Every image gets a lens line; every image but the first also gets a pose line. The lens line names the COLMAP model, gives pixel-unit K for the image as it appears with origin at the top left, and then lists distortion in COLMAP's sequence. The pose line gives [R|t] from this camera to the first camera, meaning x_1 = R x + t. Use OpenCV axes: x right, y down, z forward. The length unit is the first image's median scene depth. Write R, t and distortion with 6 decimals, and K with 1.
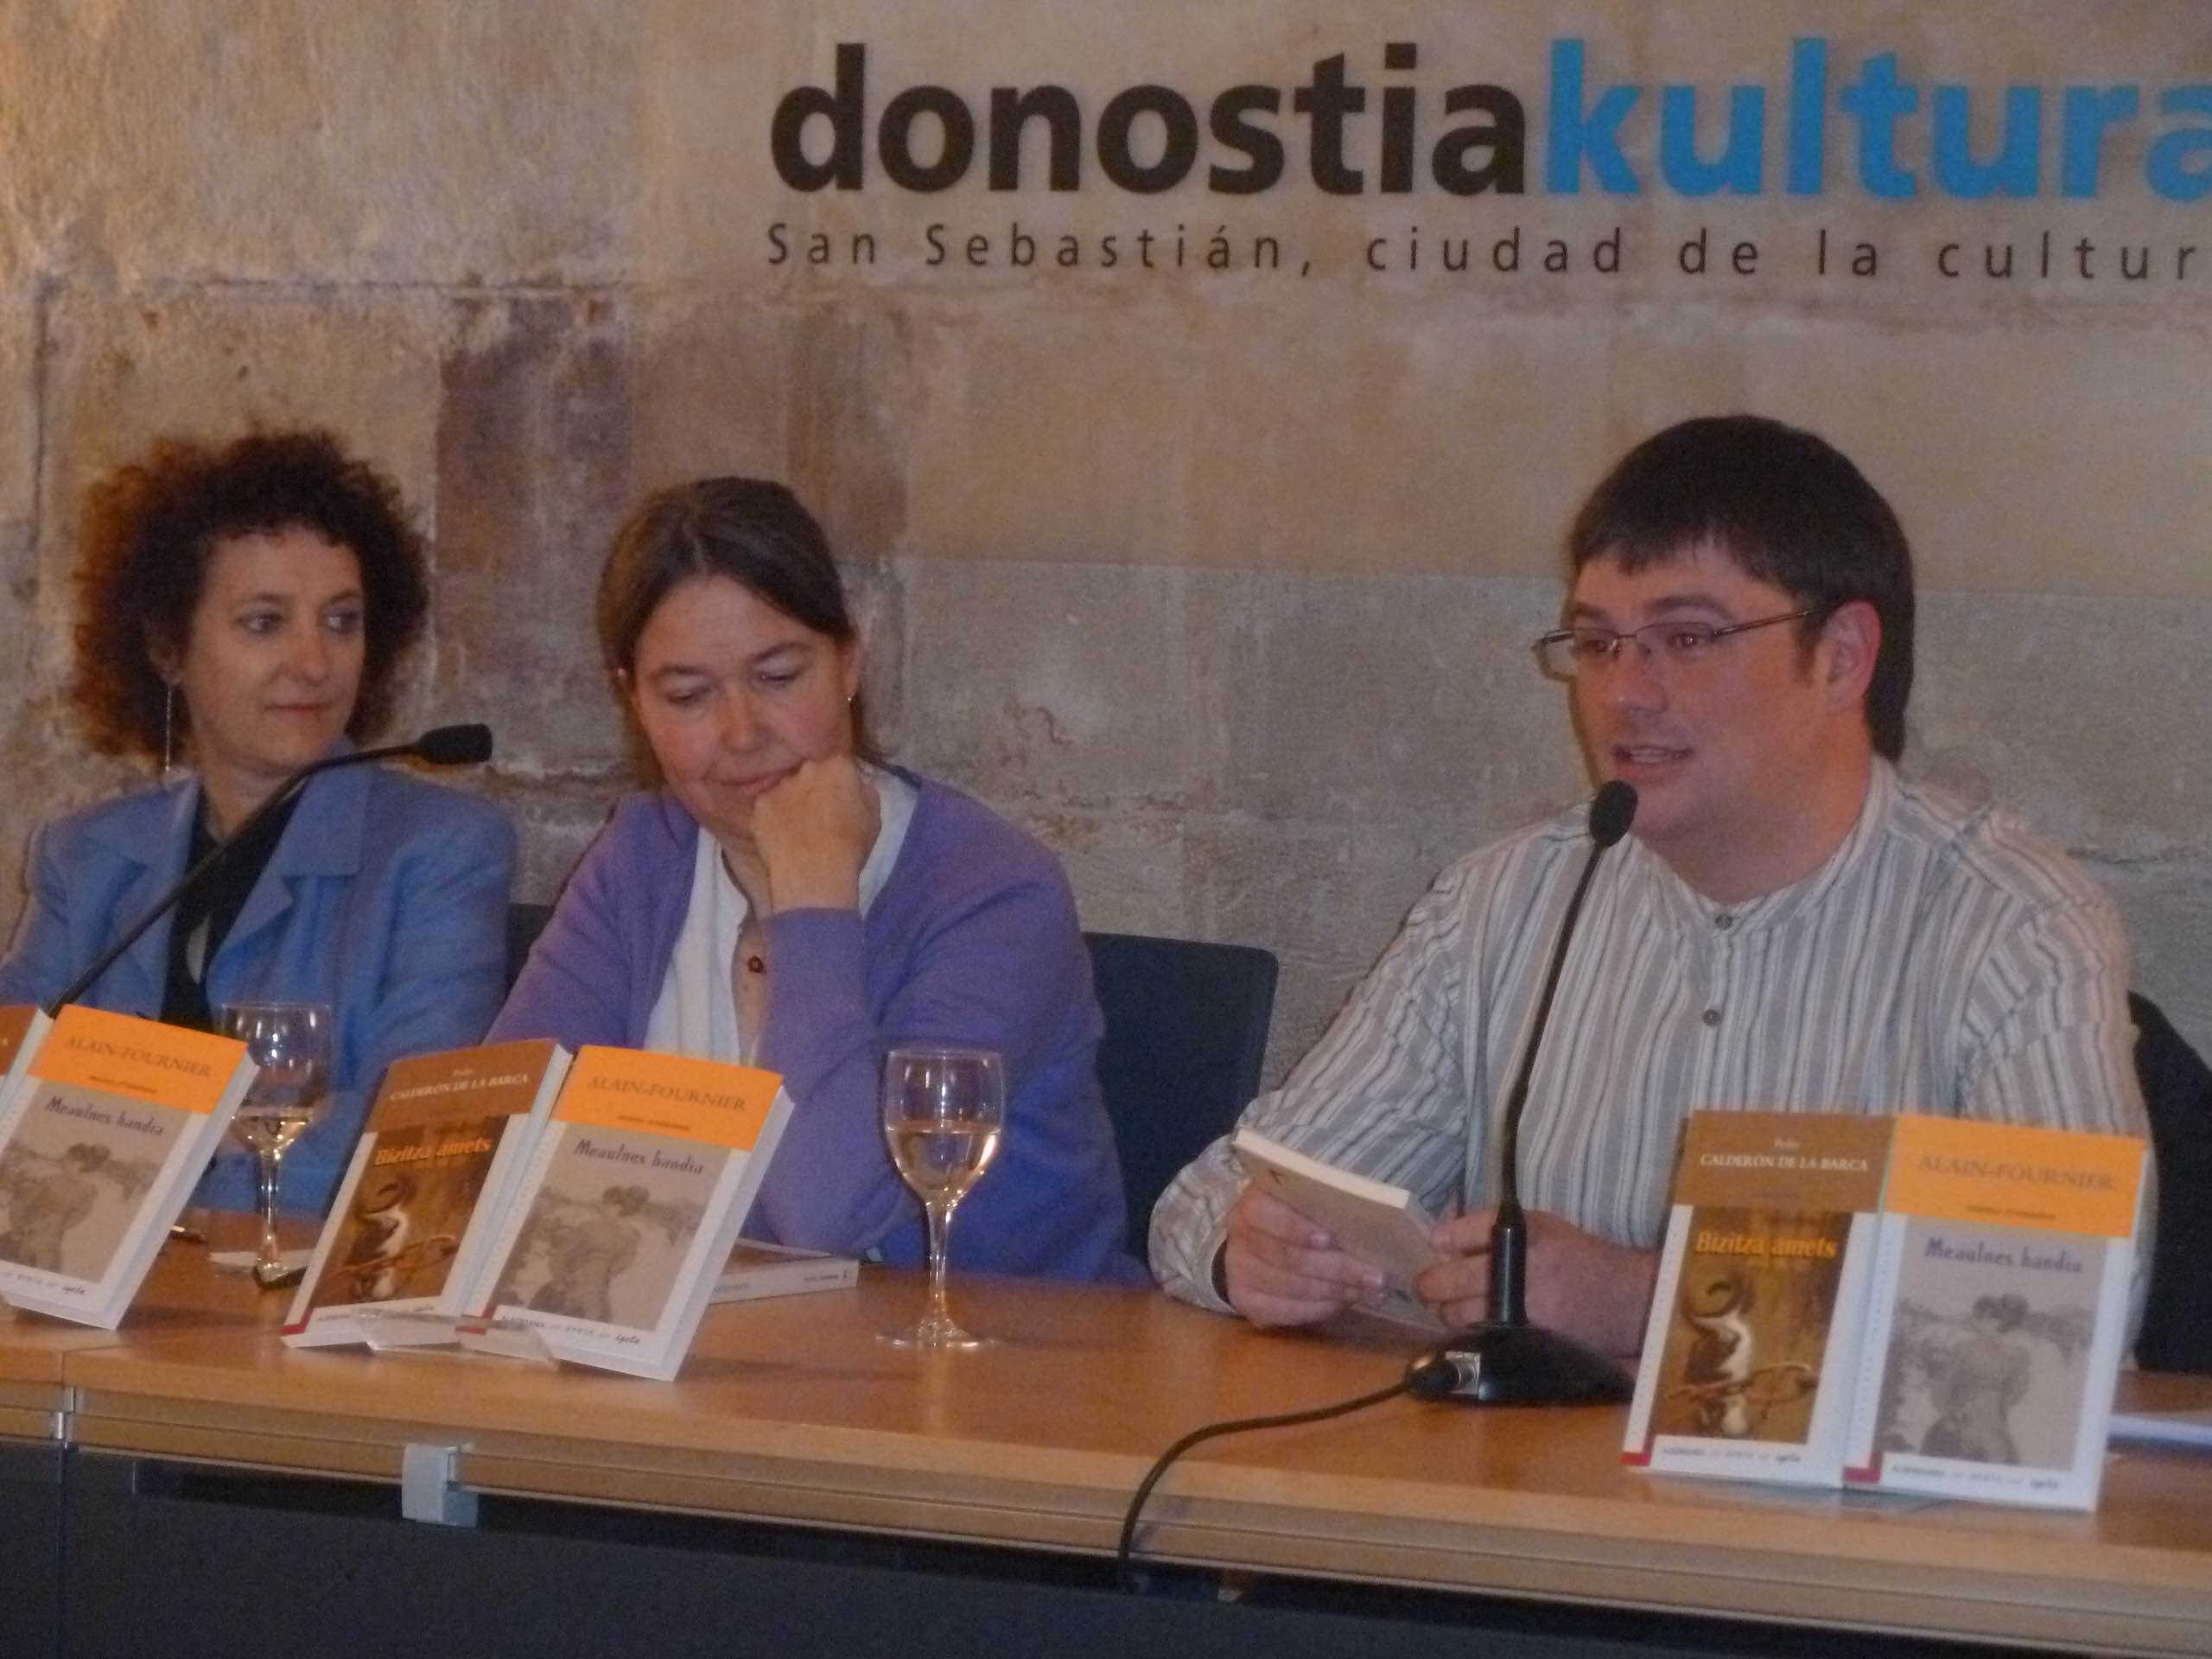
lens RADIAL K [[8056.7, 0, 1020.5], [0, 8056.7, 829.3], [0, 0, 1]] dist [0.098282, -1.402636]
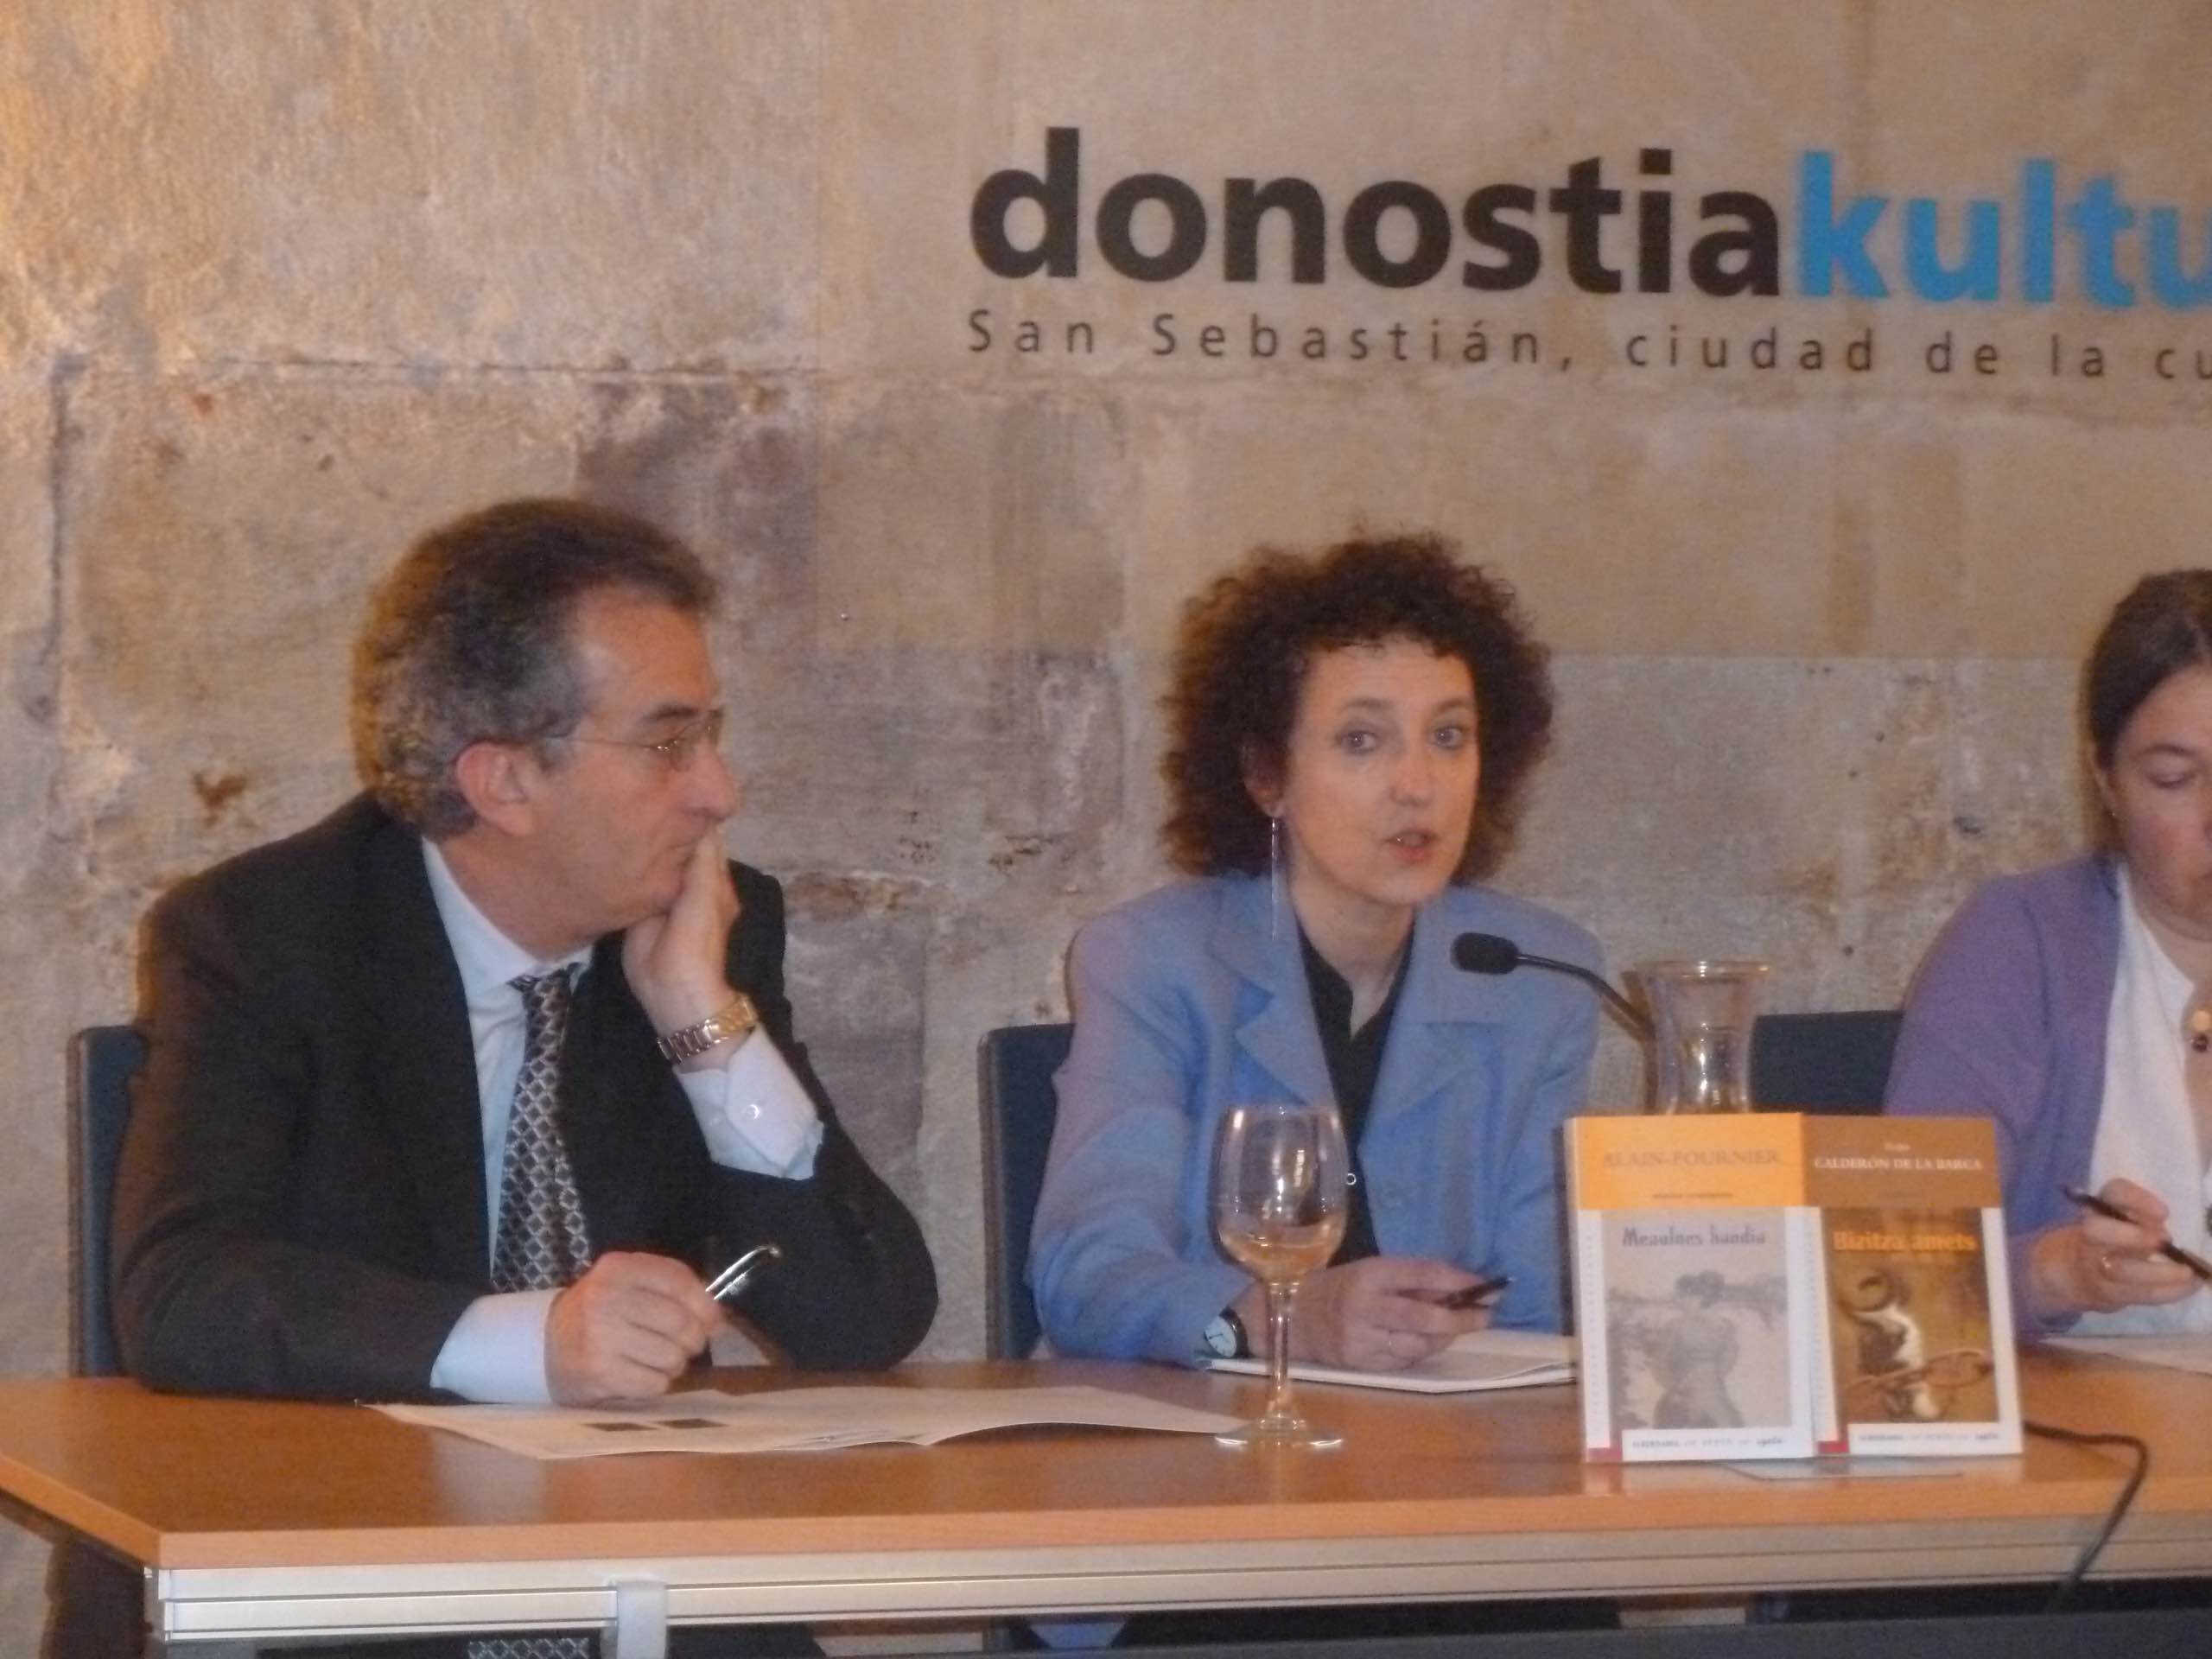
lens RADIAL K [[7655.9, 0, 1106.0], [0, 7655.9, 829.5], [0, 0, 1]] dist [0.064145, 0.421891]
pose [[0.658117, -0.040461, 0.751828, -0.738950], [0.037946, 0.999068, 0.020550, -0.032084], [-0.751959, 0.015004, 0.659039, 0.395086]]
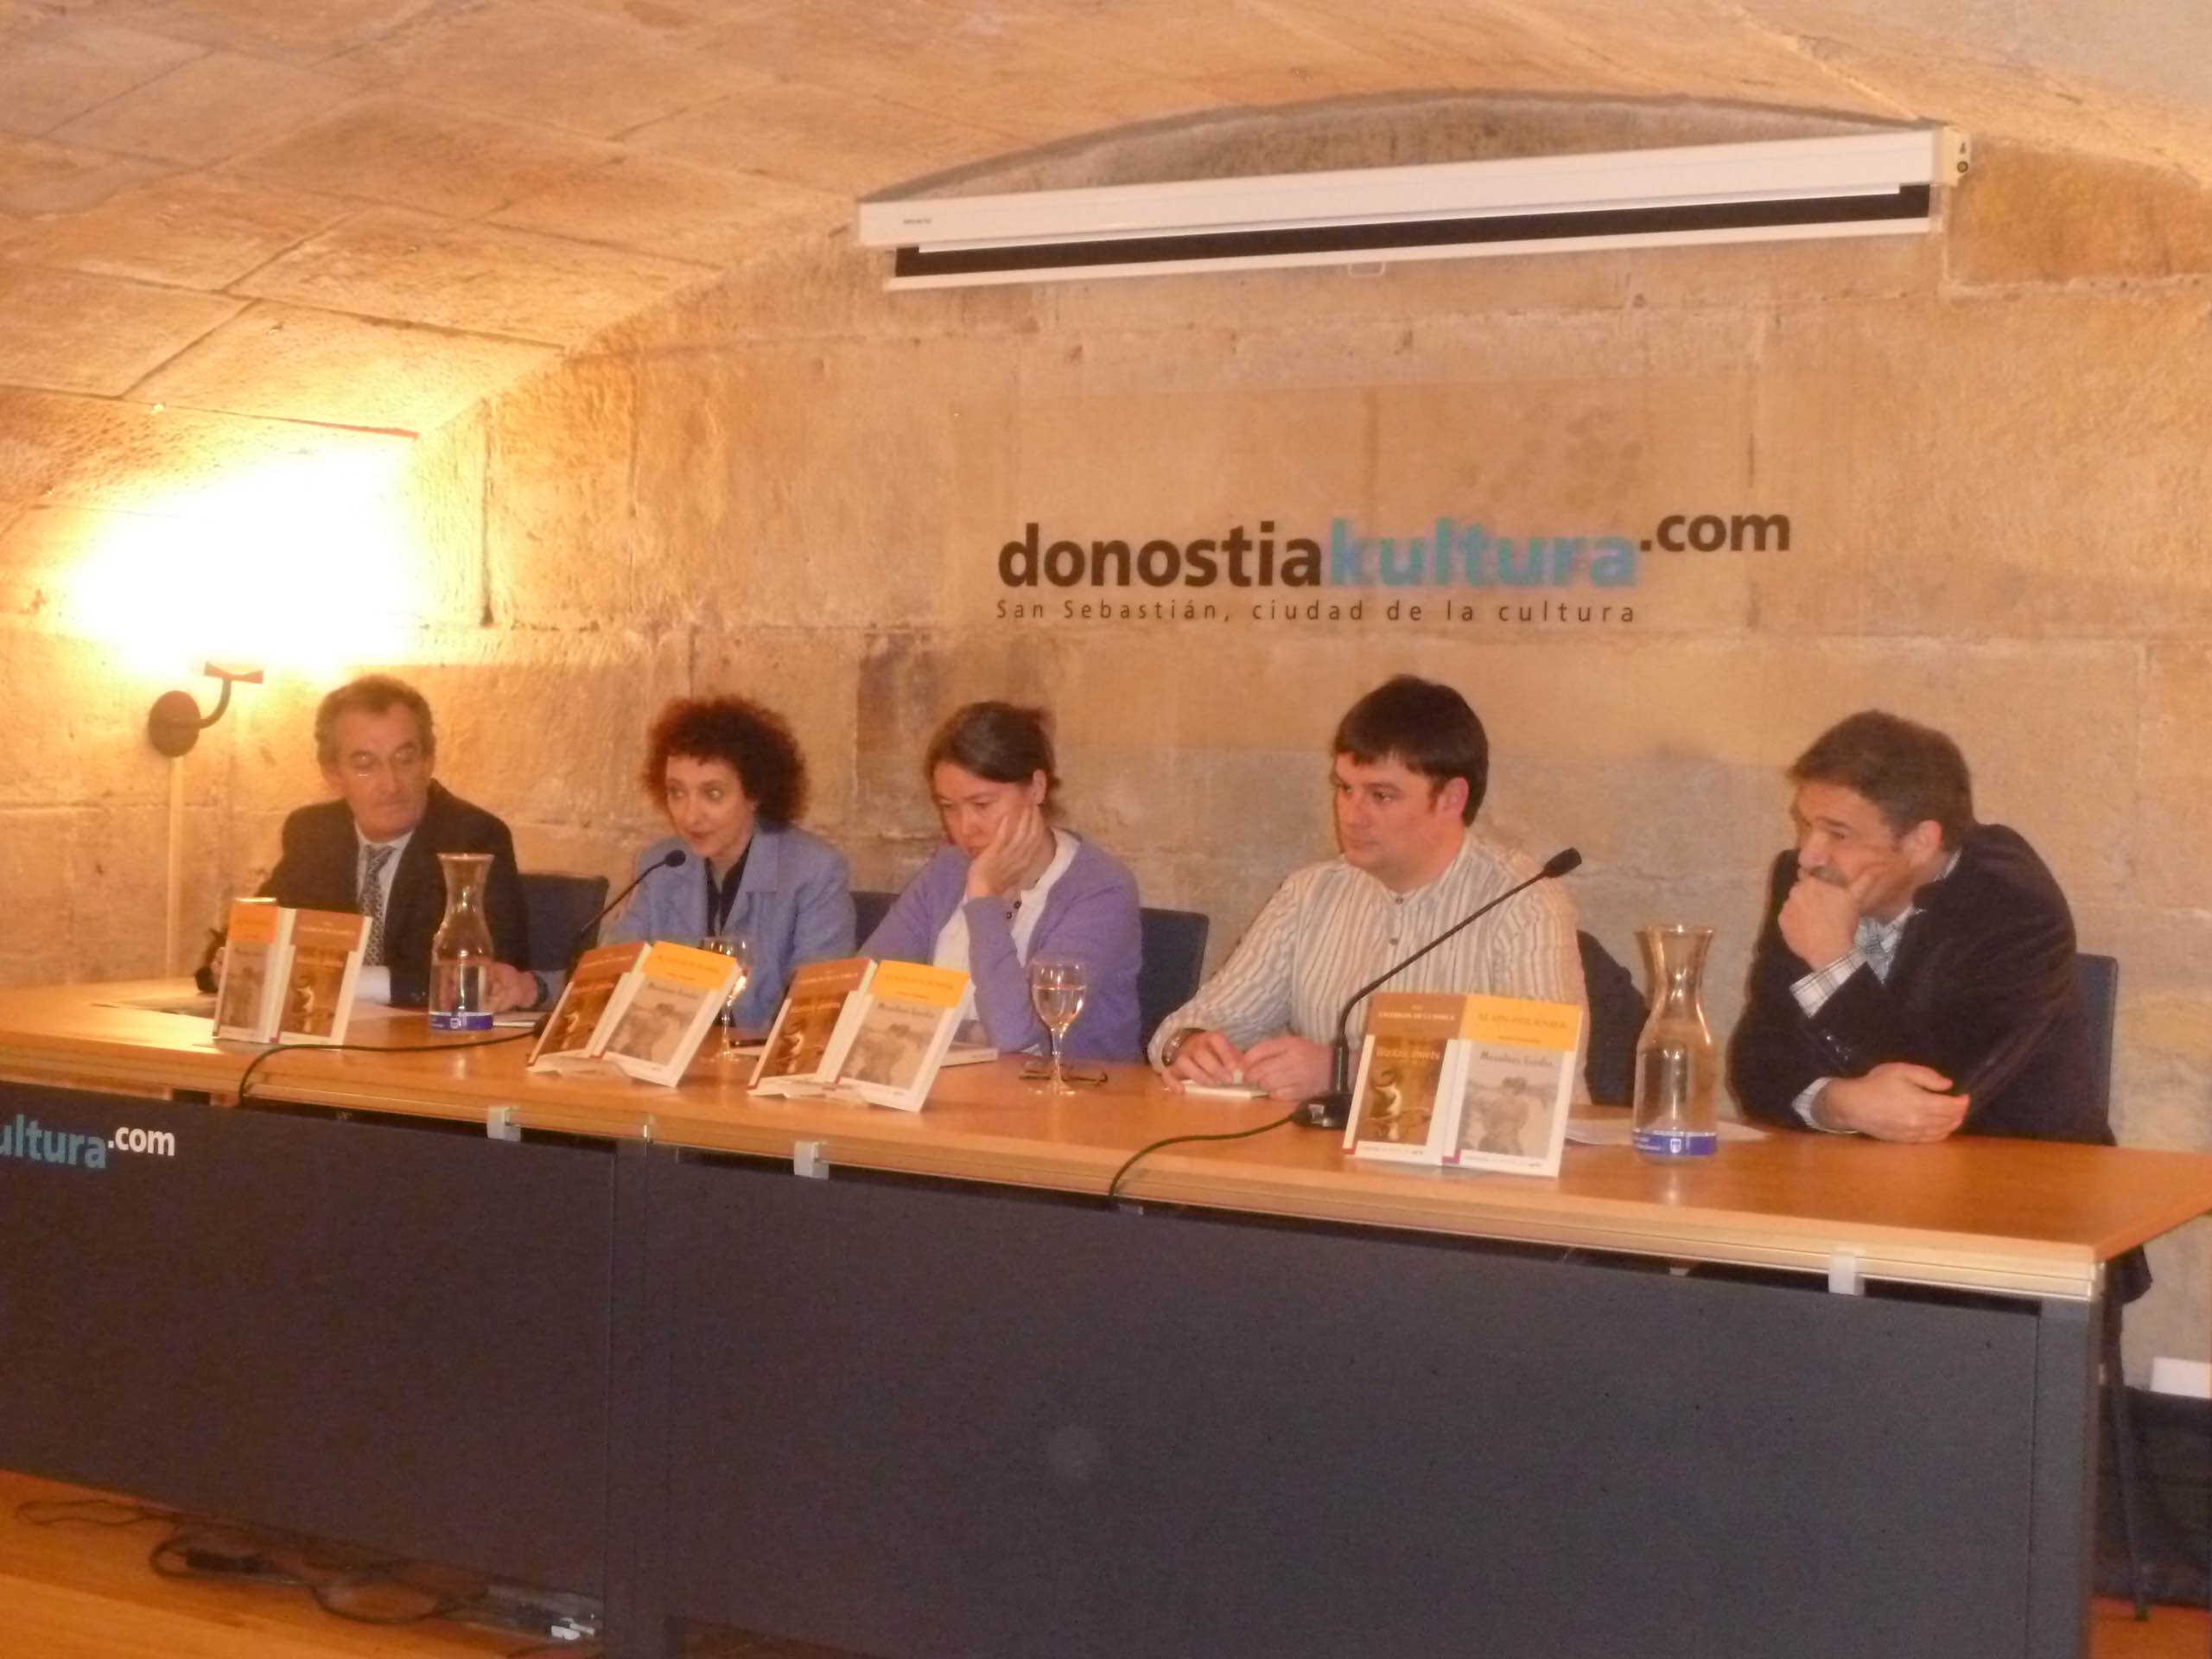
lens RADIAL K [[3154.9, 0, 1106.0], [0, 3154.9, 829.5], [0, 0, 1]] dist [0.003738, -0.061565]
pose [[0.999822, -0.000816, -0.018839, 0.017646], [0.000657, 0.999964, -0.008454, -0.001398], [0.018845, 0.008440, 0.999787, 0.093997]]
